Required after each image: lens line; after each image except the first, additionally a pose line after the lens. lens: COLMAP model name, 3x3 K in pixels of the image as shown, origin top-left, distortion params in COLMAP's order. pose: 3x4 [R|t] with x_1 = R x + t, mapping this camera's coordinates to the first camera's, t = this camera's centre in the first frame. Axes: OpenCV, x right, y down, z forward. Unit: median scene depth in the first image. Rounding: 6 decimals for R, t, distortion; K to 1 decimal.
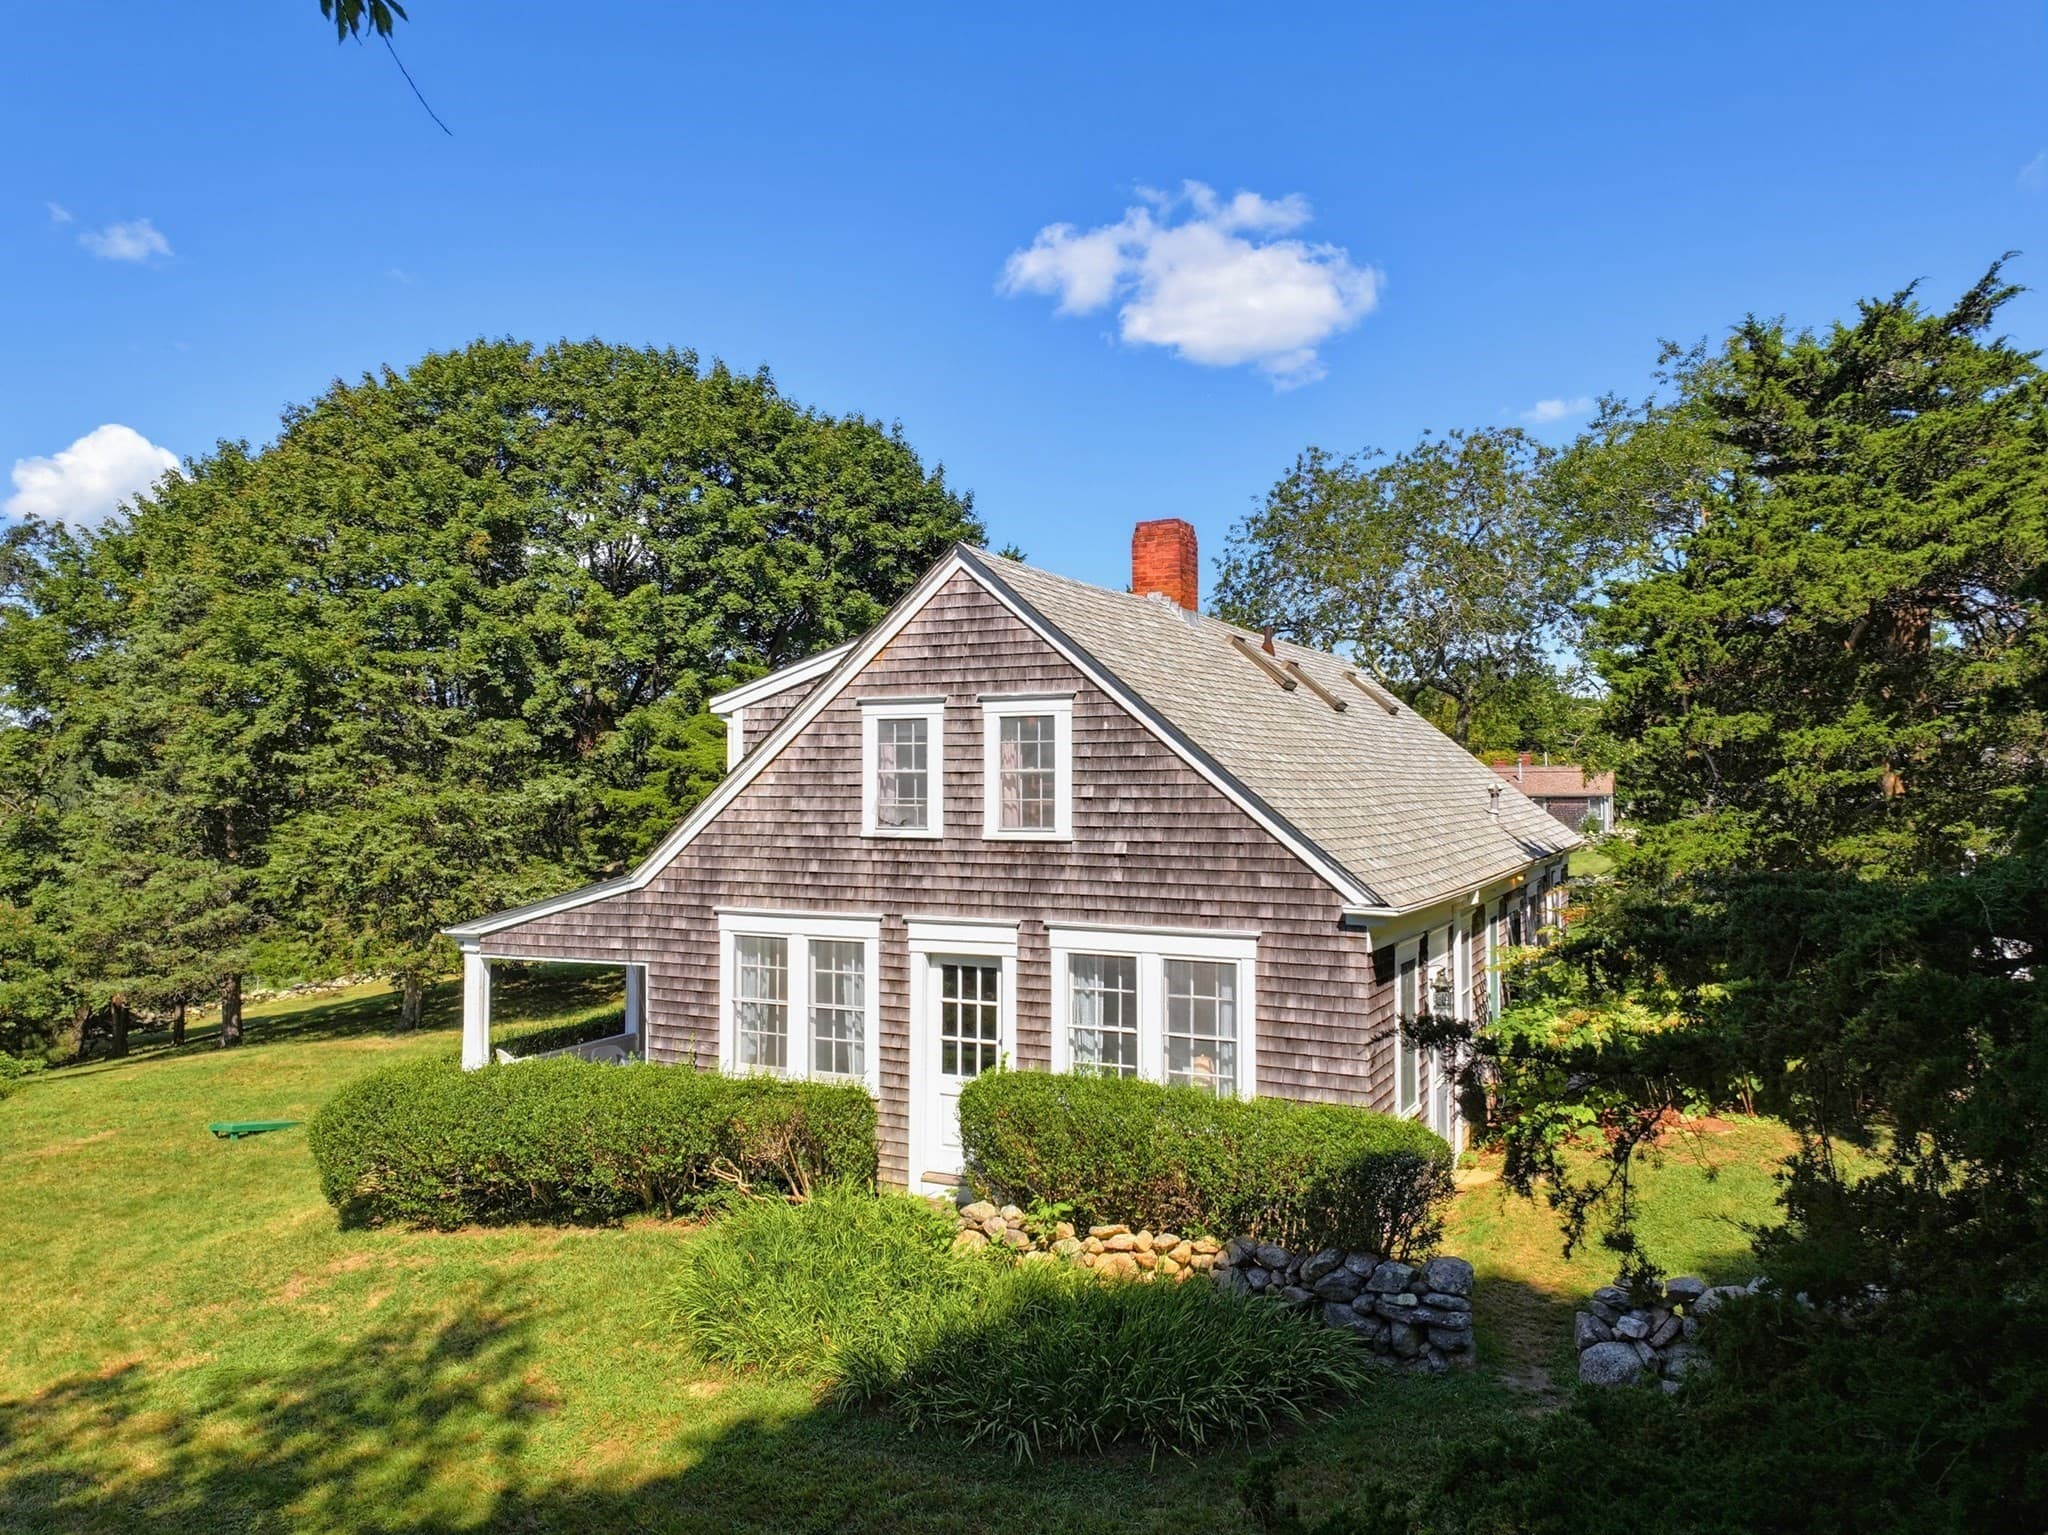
lens RADIAL K [[1391.9, 0, 1024.0], [0, 1391.9, 767.5], [0, 0, 1]] dist [-0.001079, 0.001094]
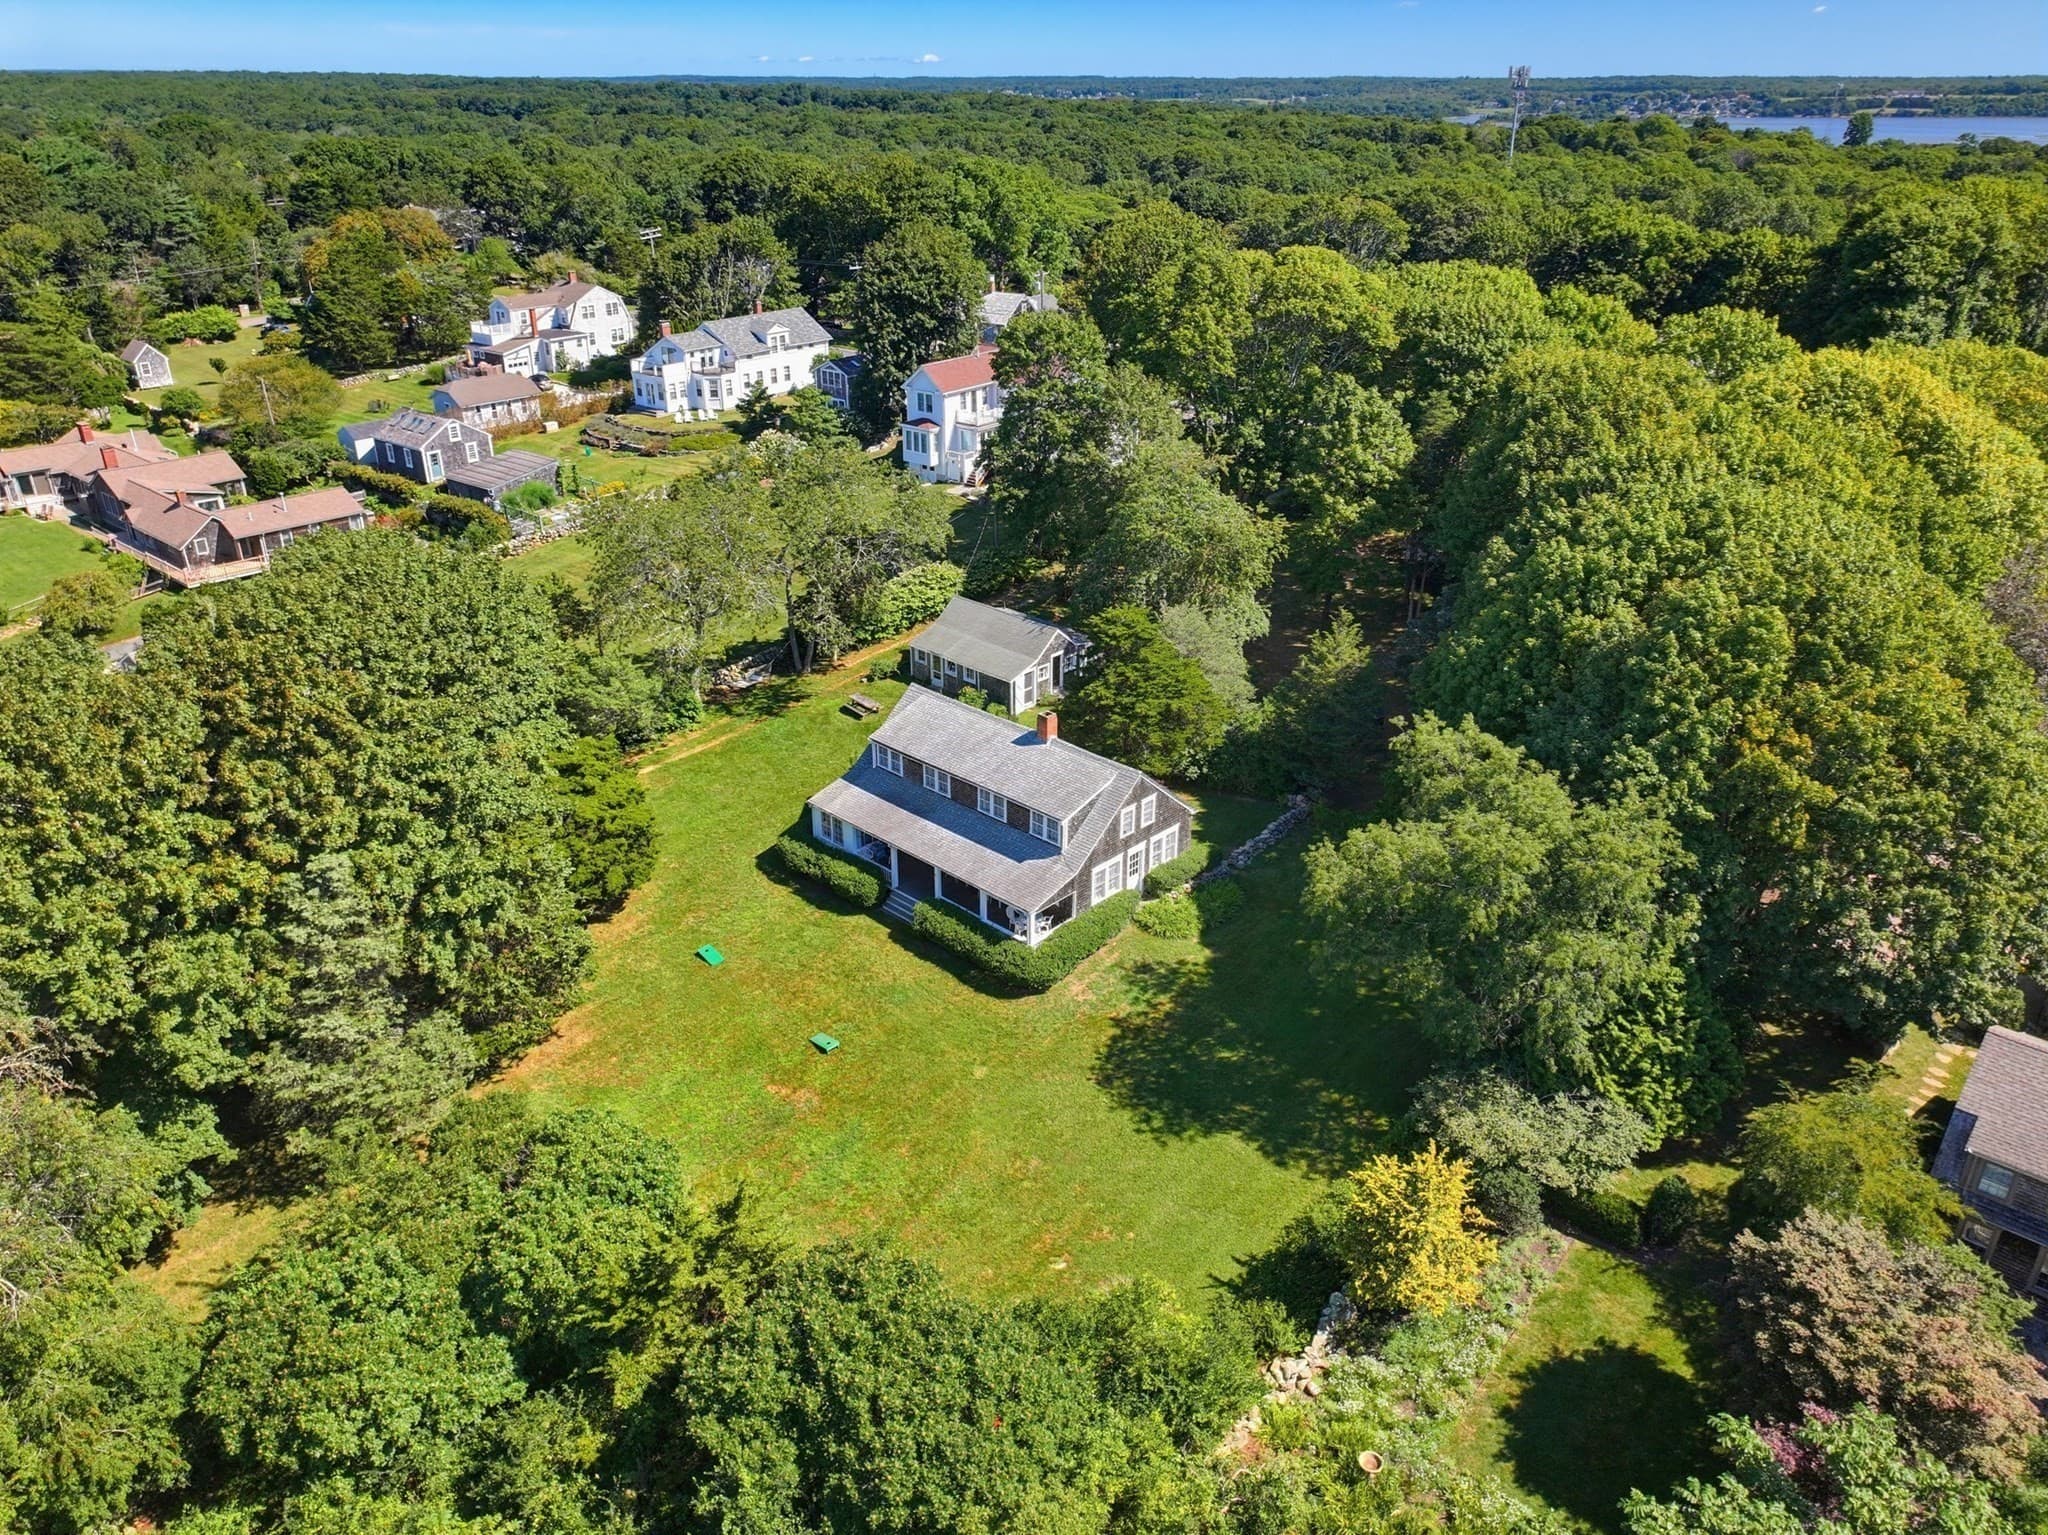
lens RADIAL K [[1443.0, 0, 1063.2], [0, 1443.0, 758.8], [0, 0, 1]] dist [-0.001691, 0.017705]
pose [[0.294185, -0.407772, 0.864394, -4.036118], [-0.024921, 0.900836, 0.433444, -2.165152], [-0.955424, -0.149054, 0.254850, 0.070477]]
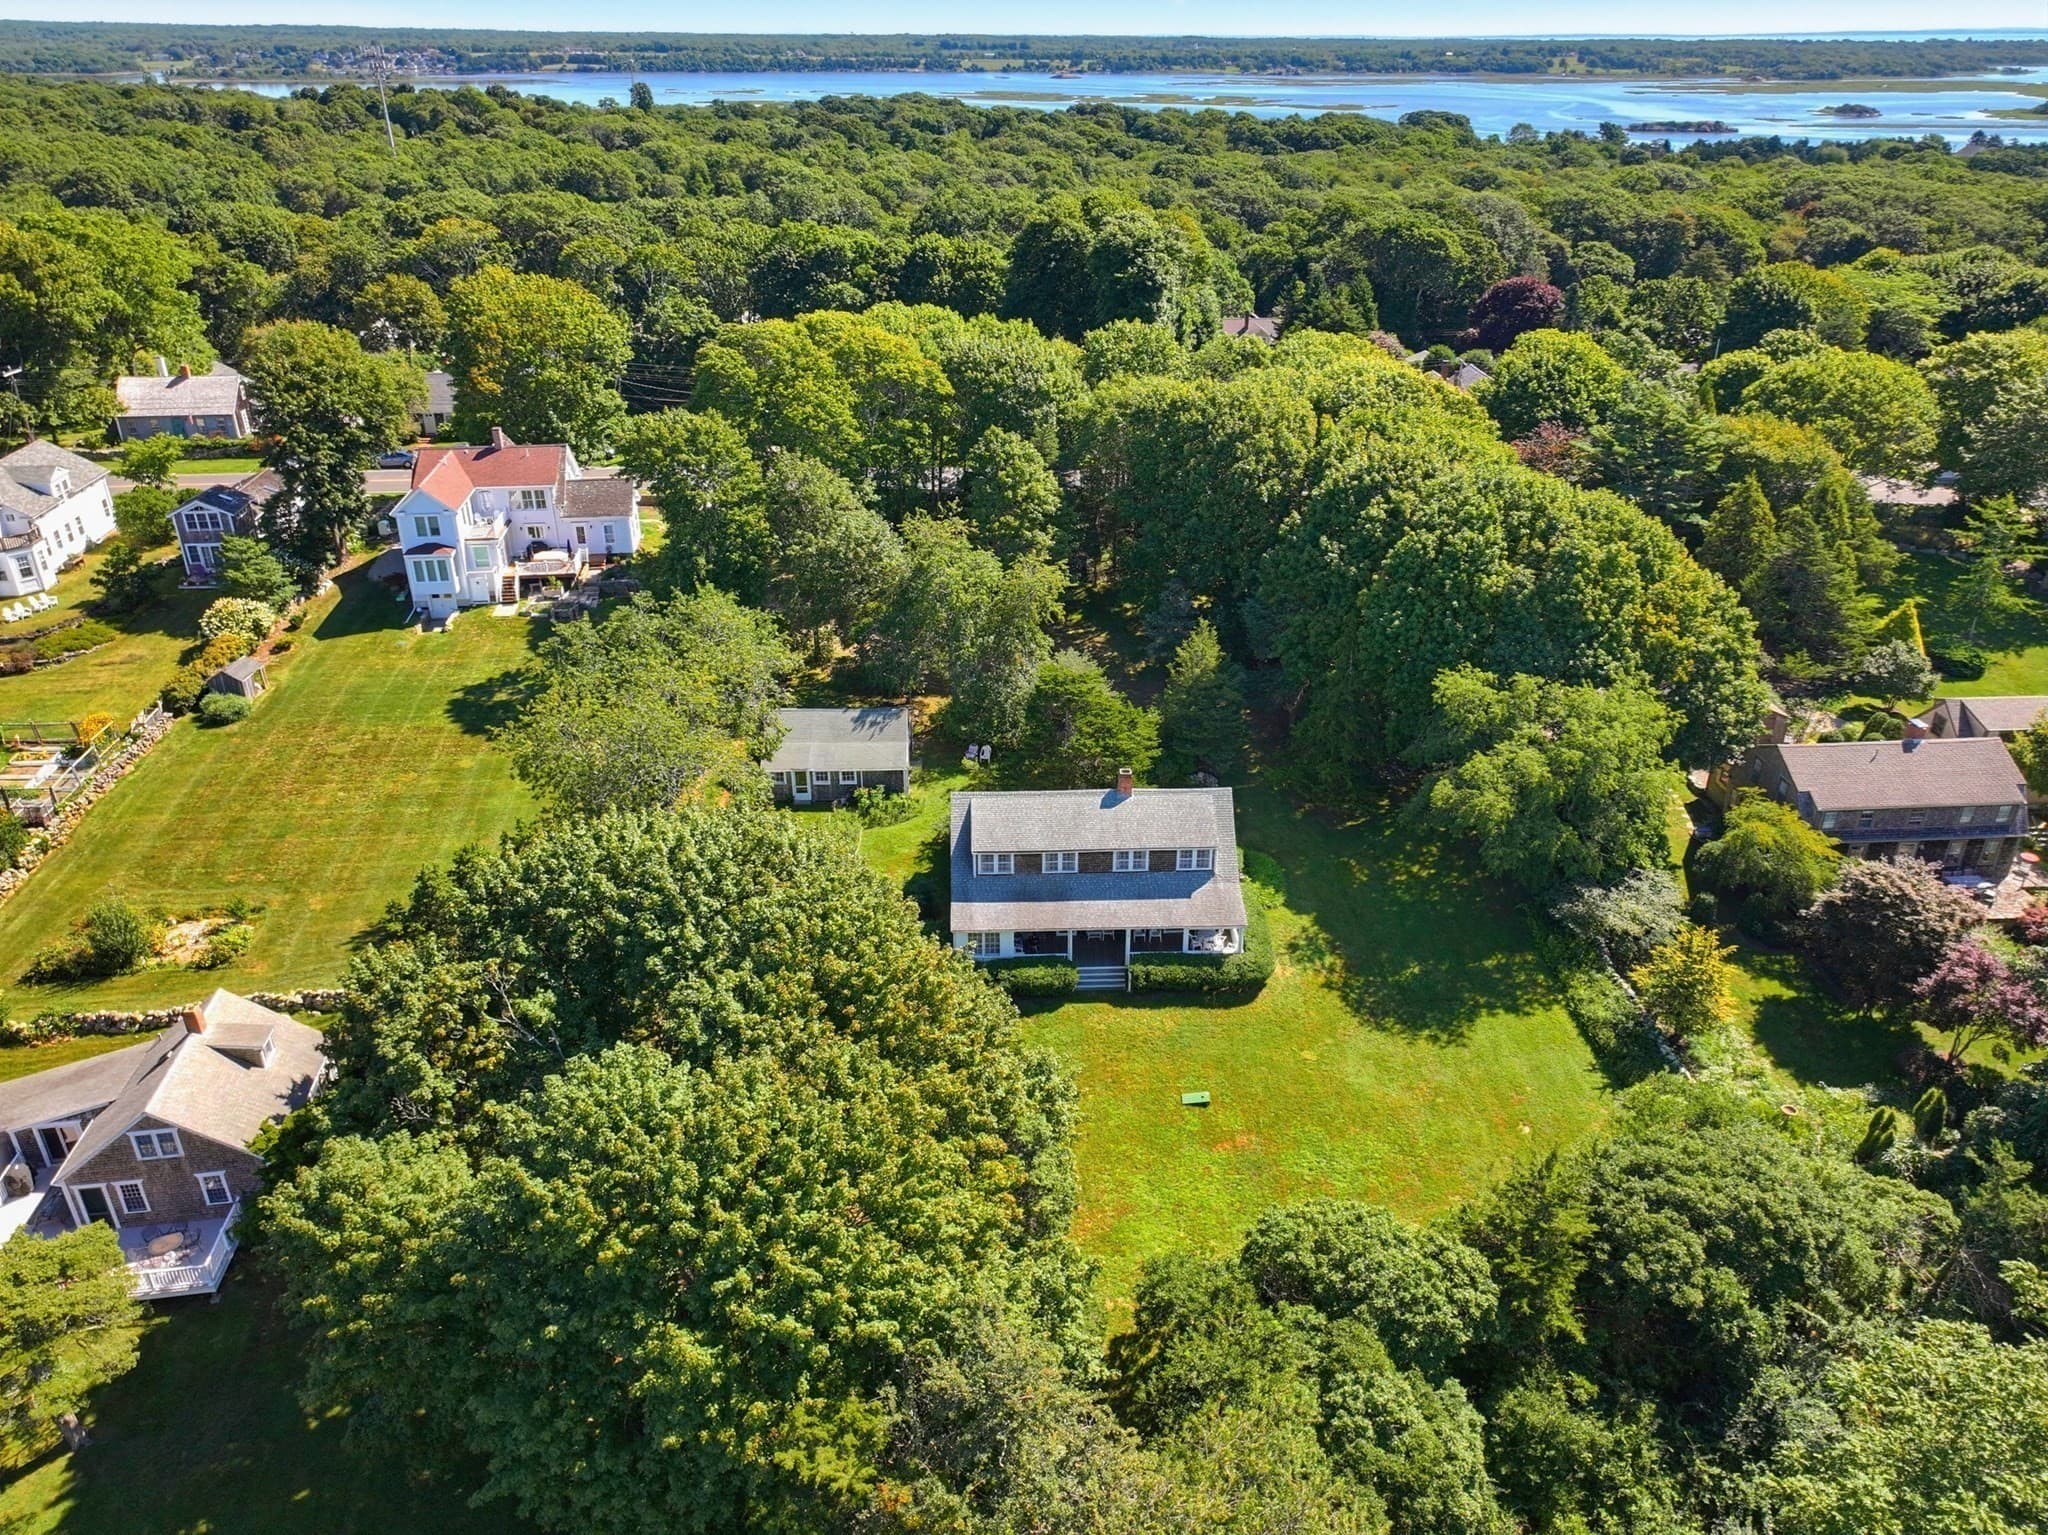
lens RADIAL K [[1455.8, 0, 1042.6], [0, 1455.8, 764.4], [0, 0, 1]] dist [0.002020, -0.000793]
pose [[-0.470442, -0.400013, 0.786558, -4.023745], [-0.027999, 0.897672, 0.439774, -2.655400], [-0.881987, 0.184866, -0.433502, 4.006141]]
